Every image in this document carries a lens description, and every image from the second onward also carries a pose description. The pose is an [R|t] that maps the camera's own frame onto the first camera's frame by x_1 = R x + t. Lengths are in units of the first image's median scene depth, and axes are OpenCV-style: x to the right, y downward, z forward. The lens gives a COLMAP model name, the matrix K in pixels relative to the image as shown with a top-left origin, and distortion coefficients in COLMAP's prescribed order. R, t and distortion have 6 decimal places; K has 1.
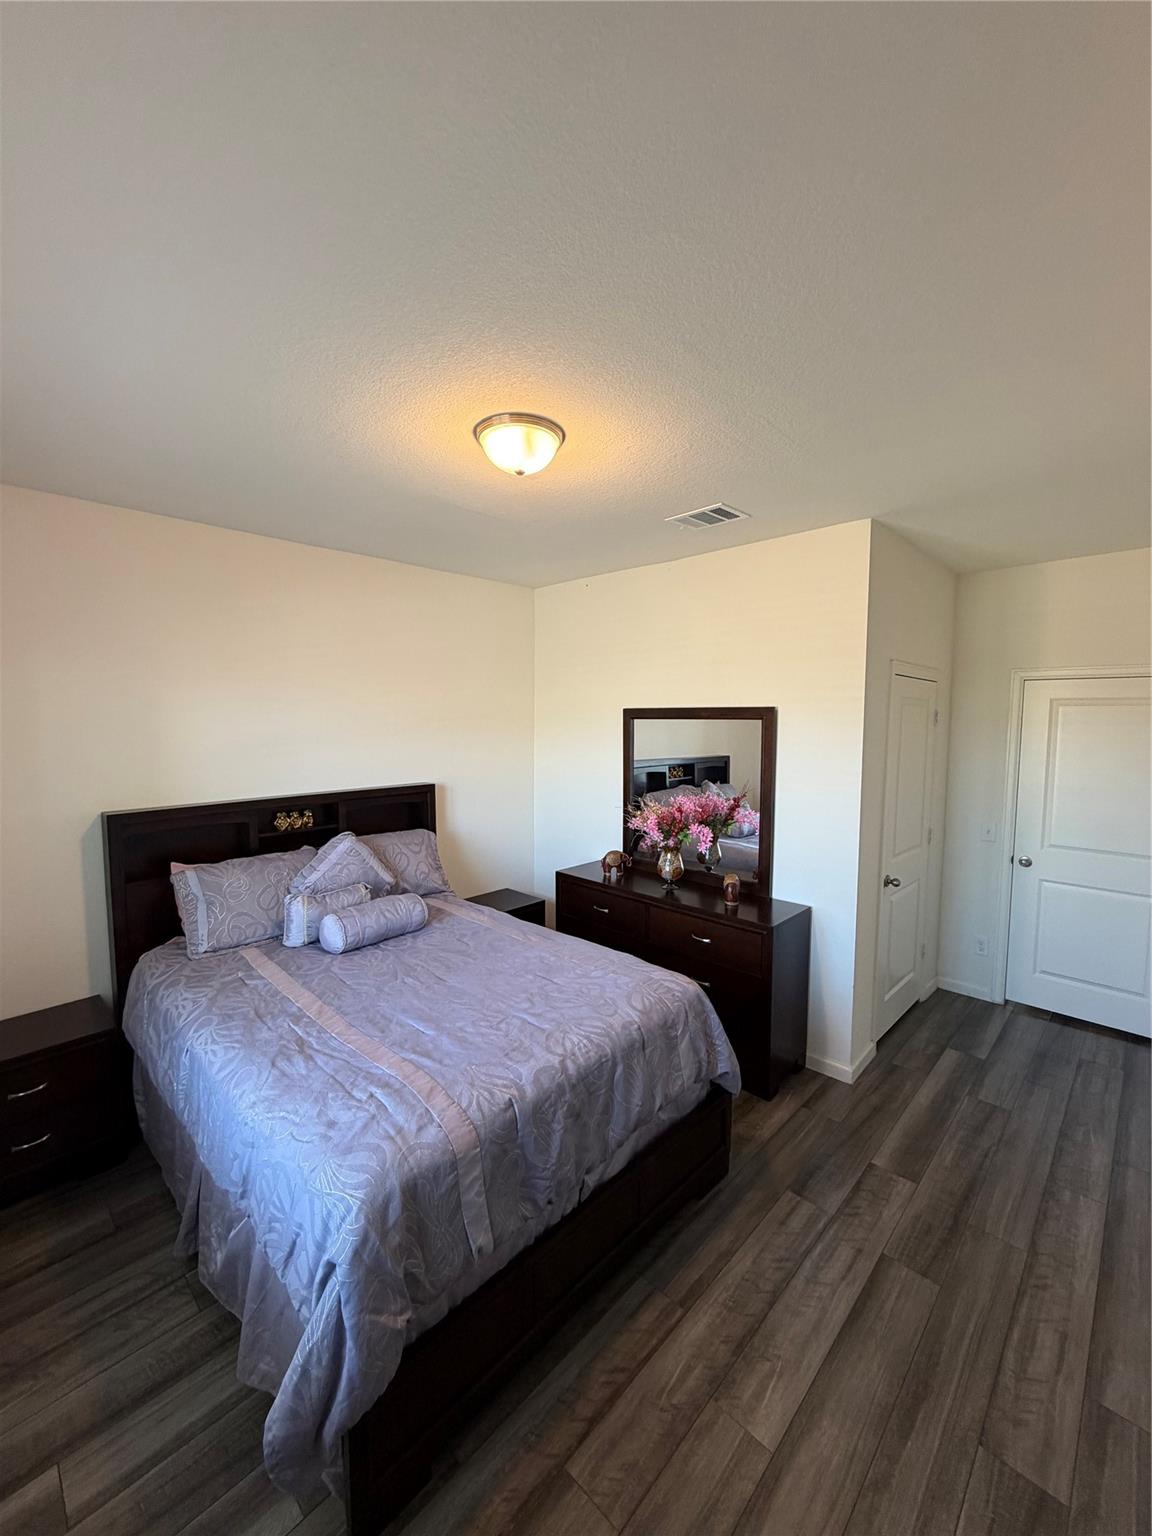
lens RADIAL K [[612.5, 0, 575.7], [0, 612.5, 766.5], [0, 0, 1]] dist [-0.000371, 0.000301]
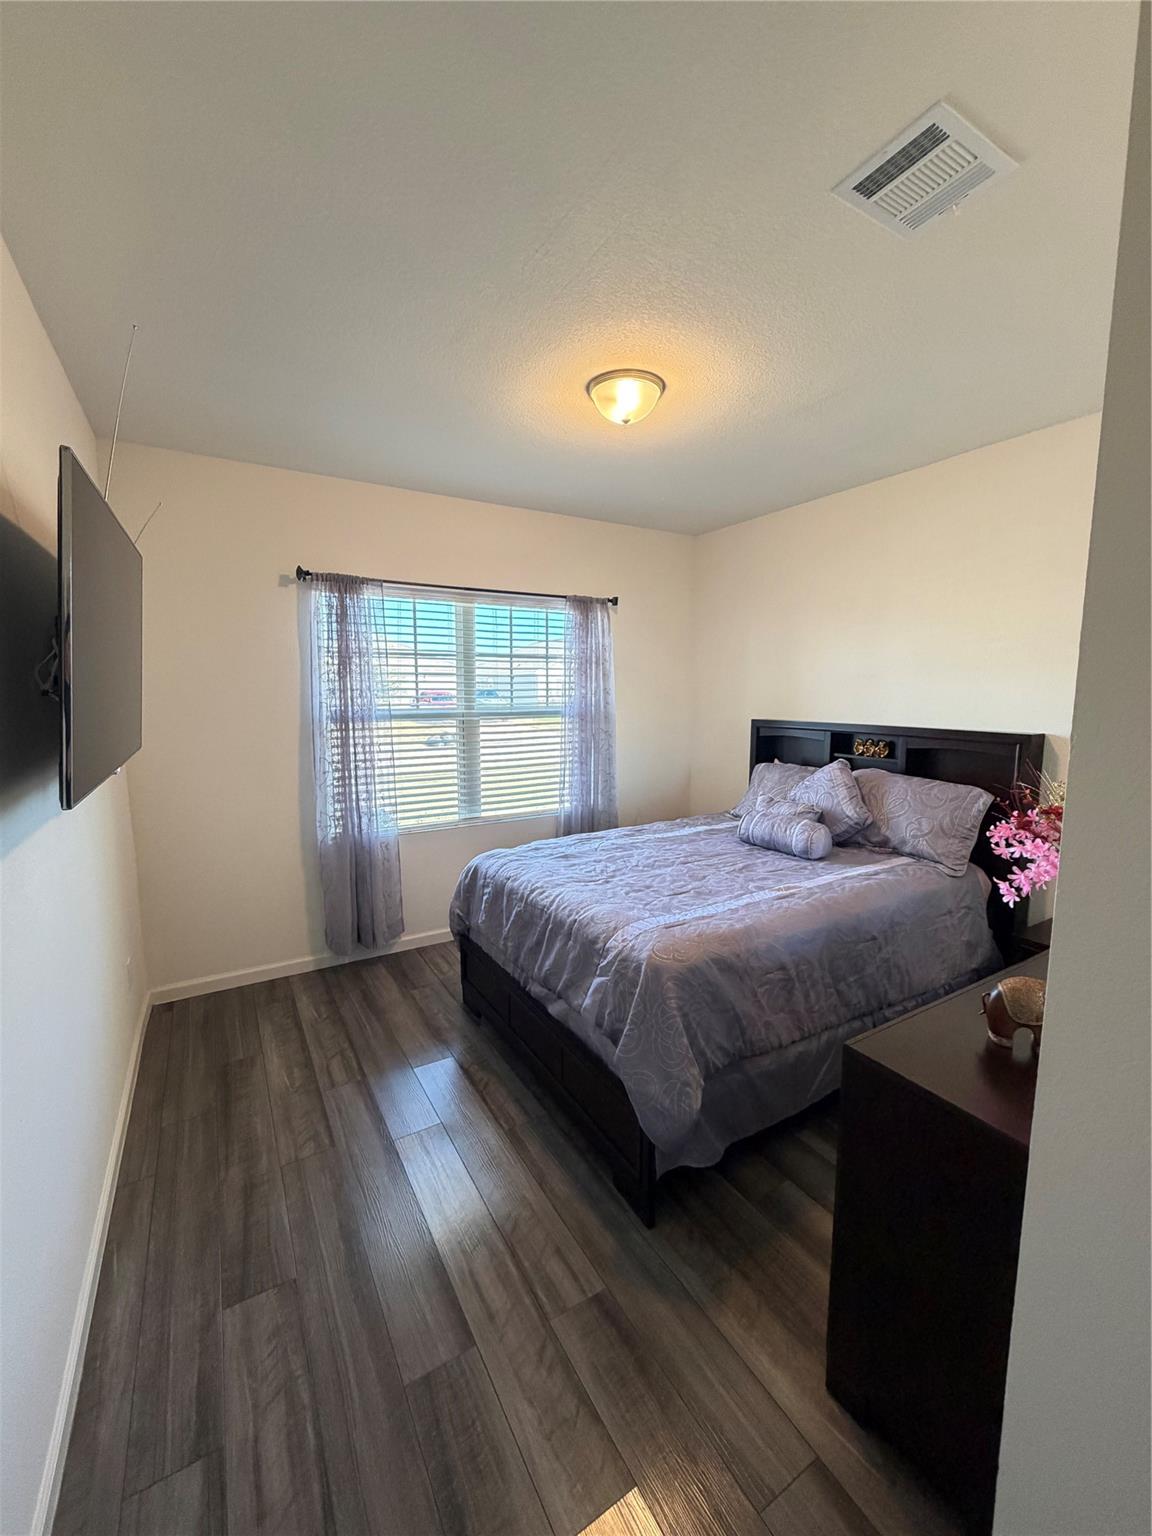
lens RADIAL K [[612.5, 0, 576.2], [0, 612.5, 767.6], [0, 0, 1]] dist [-0.000371, 0.000301]
pose [[-0.262658, 0.120170, -0.957377, 0.998934], [-0.083602, 0.985649, 0.146655, 0.007425], [0.961260, 0.118558, -0.248842, 1.123407]]
